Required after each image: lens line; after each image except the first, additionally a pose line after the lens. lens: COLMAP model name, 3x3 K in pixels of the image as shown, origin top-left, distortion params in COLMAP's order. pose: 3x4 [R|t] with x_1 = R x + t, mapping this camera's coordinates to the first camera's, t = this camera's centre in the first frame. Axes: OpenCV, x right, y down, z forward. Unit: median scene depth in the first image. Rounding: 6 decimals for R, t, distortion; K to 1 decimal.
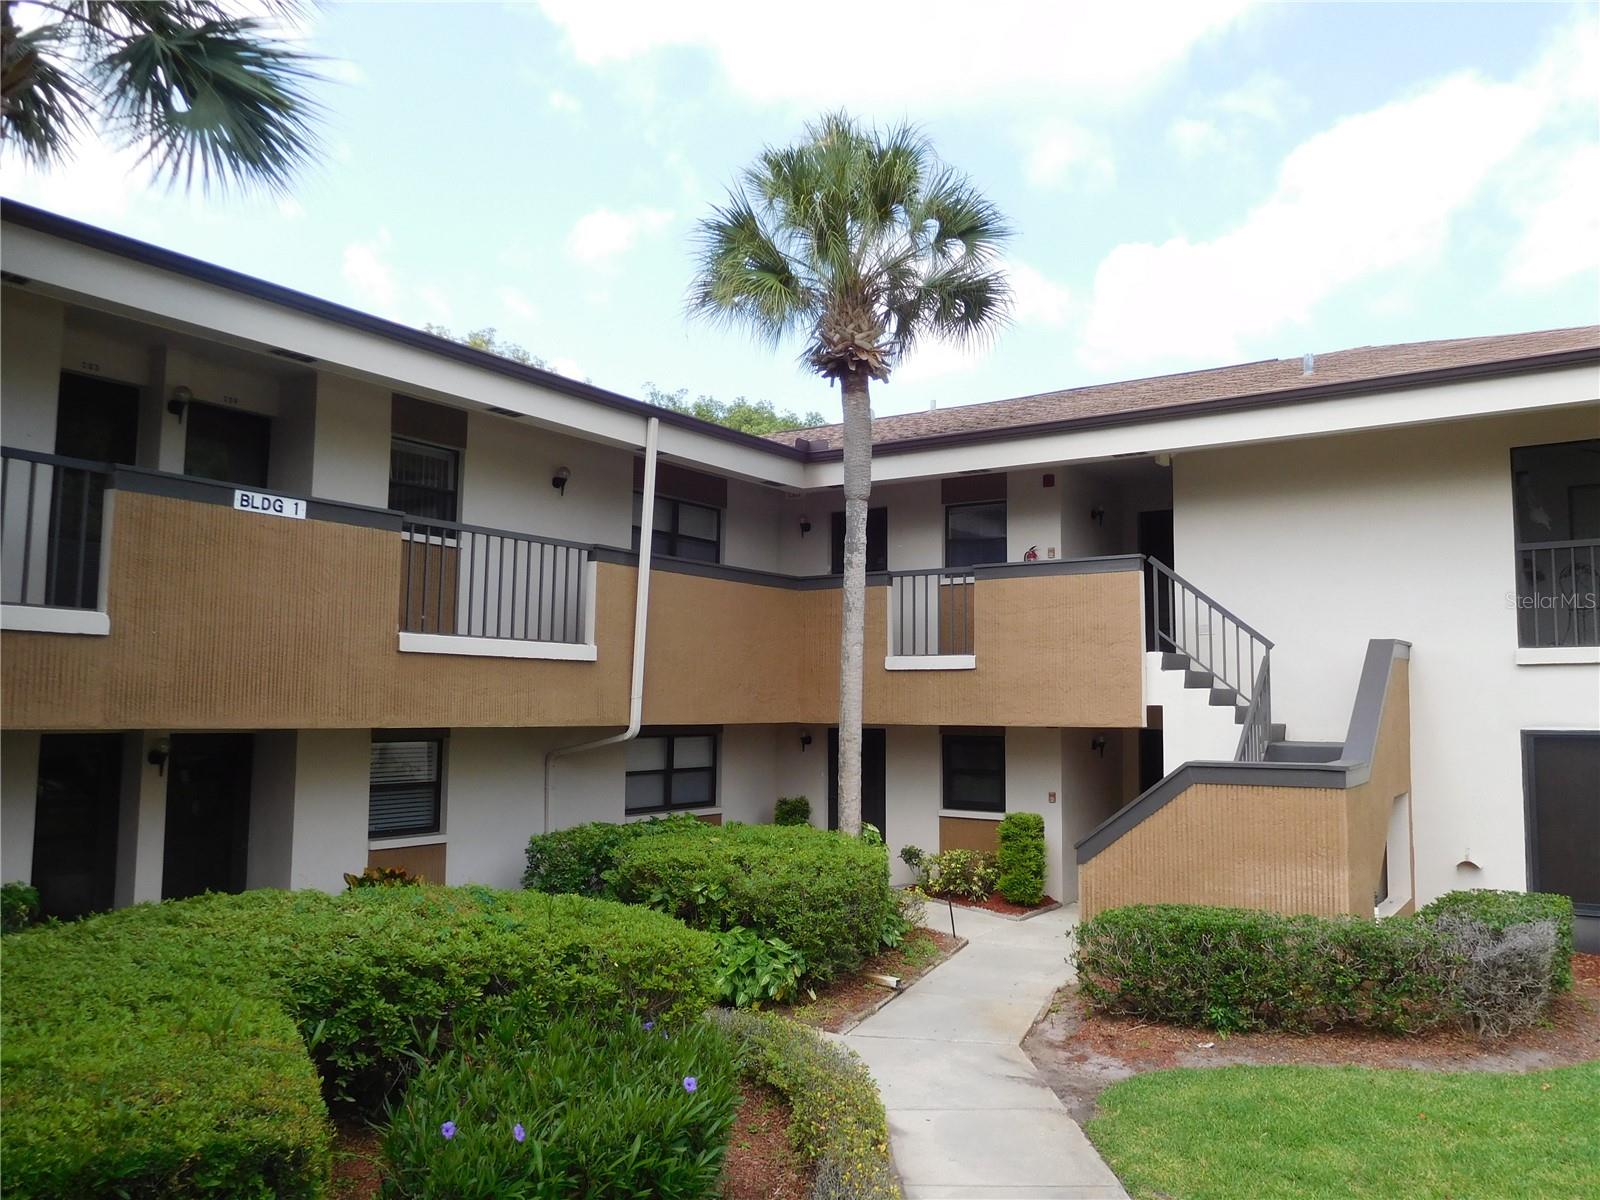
lens RADIAL K [[1210.7, 0, 800.0], [0, 1210.7, 600.0], [0, 0, 1]] dist [-0.017224, 0.006926]
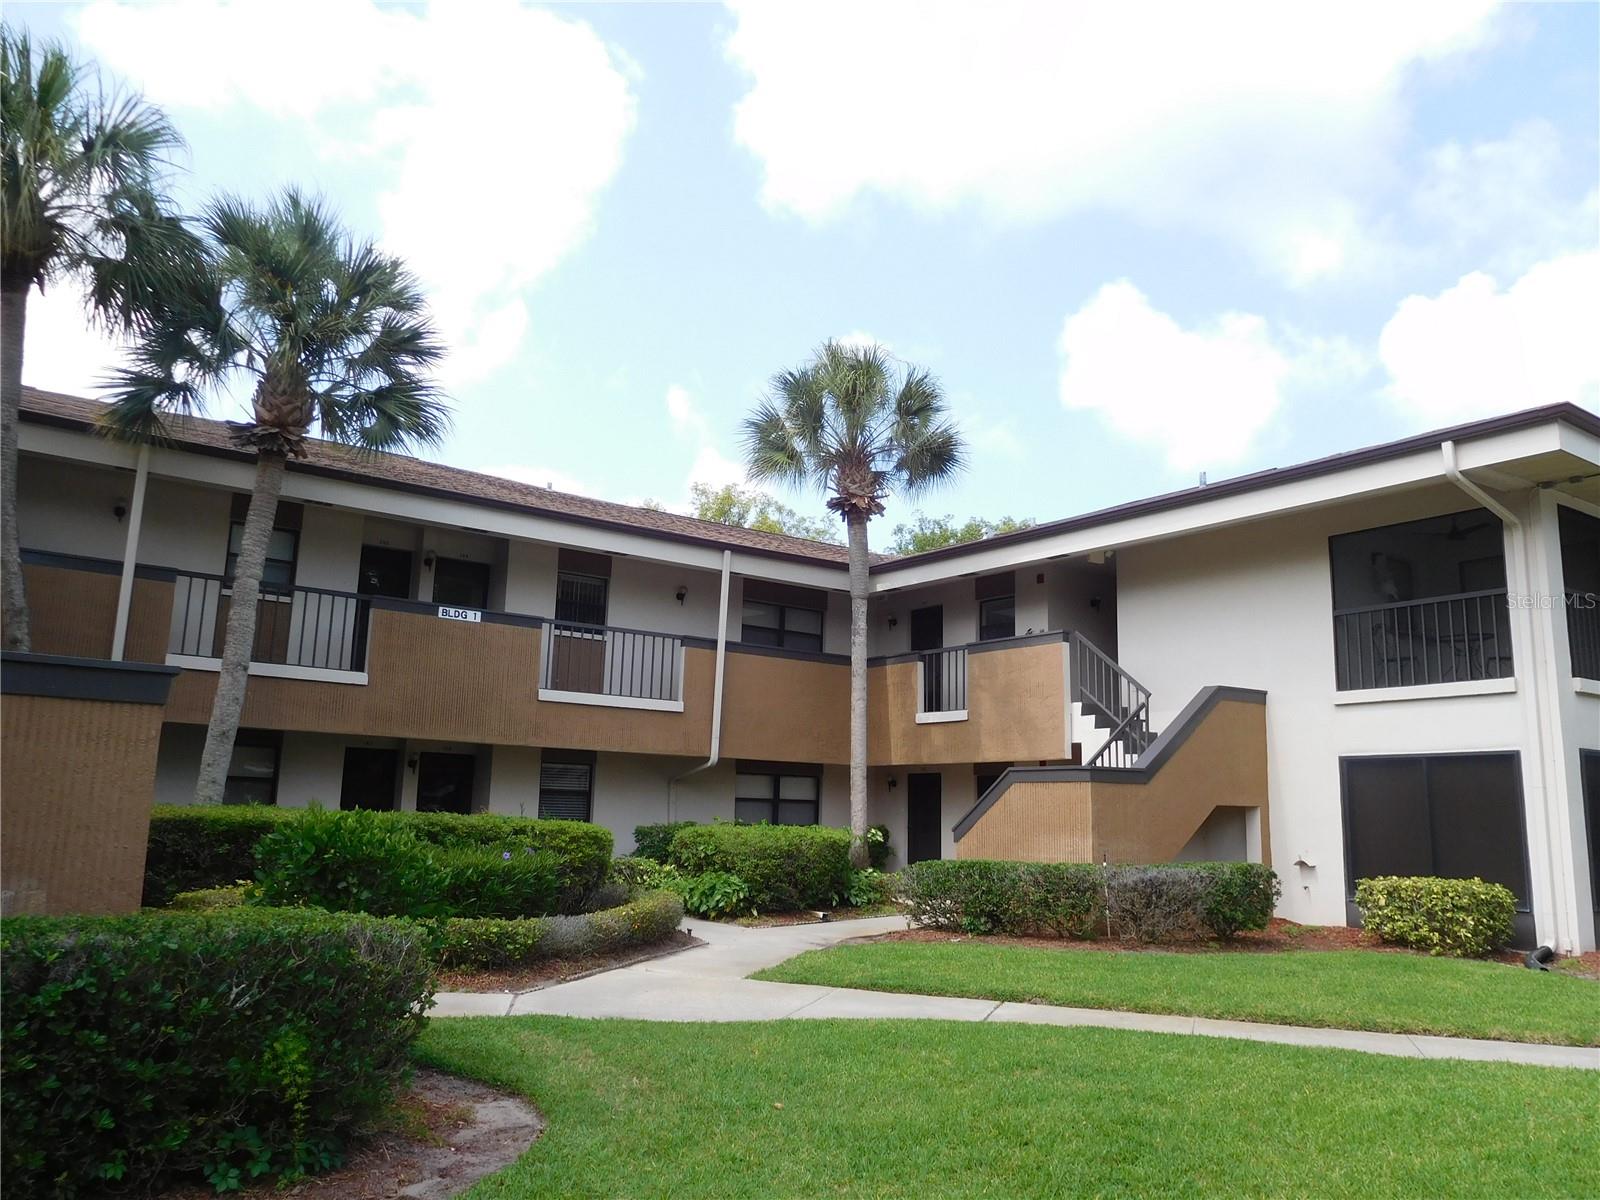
lens RADIAL K [[1210.7, 0, 800.0], [0, 1210.7, 600.0], [0, 0, 1]] dist [-0.017224, 0.006926]
pose [[0.942351, -0.043046, -0.331846, 0.477126], [0.010696, 0.995060, -0.098702, 0.061794], [0.334456, 0.089462, 0.938156, -0.385914]]
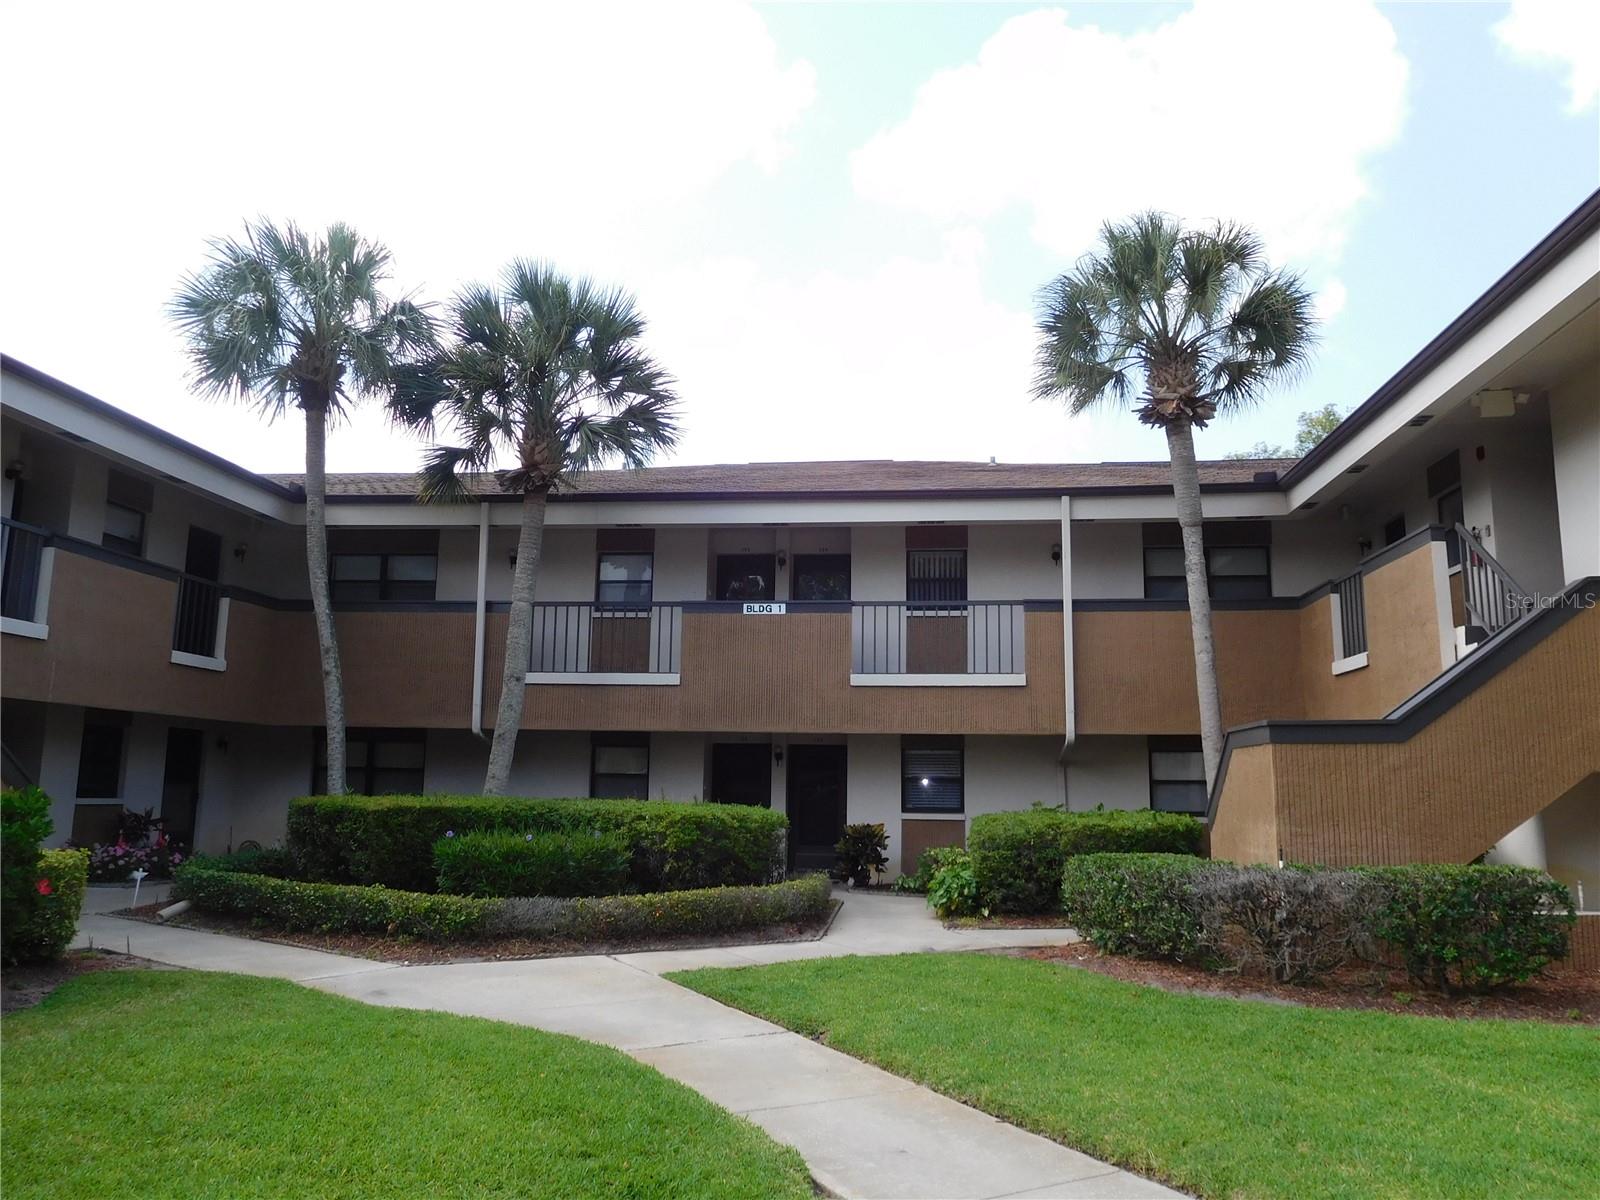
lens RADIAL K [[1210.7, 0, 800.0], [0, 1210.7, 600.0], [0, 0, 1]] dist [-0.017224, 0.006926]
pose [[0.458372, -0.147265, -0.876475, 0.904502], [0.067484, 0.989097, -0.130895, 0.114743], [0.886195, 0.000851, 0.463312, 0.153449]]
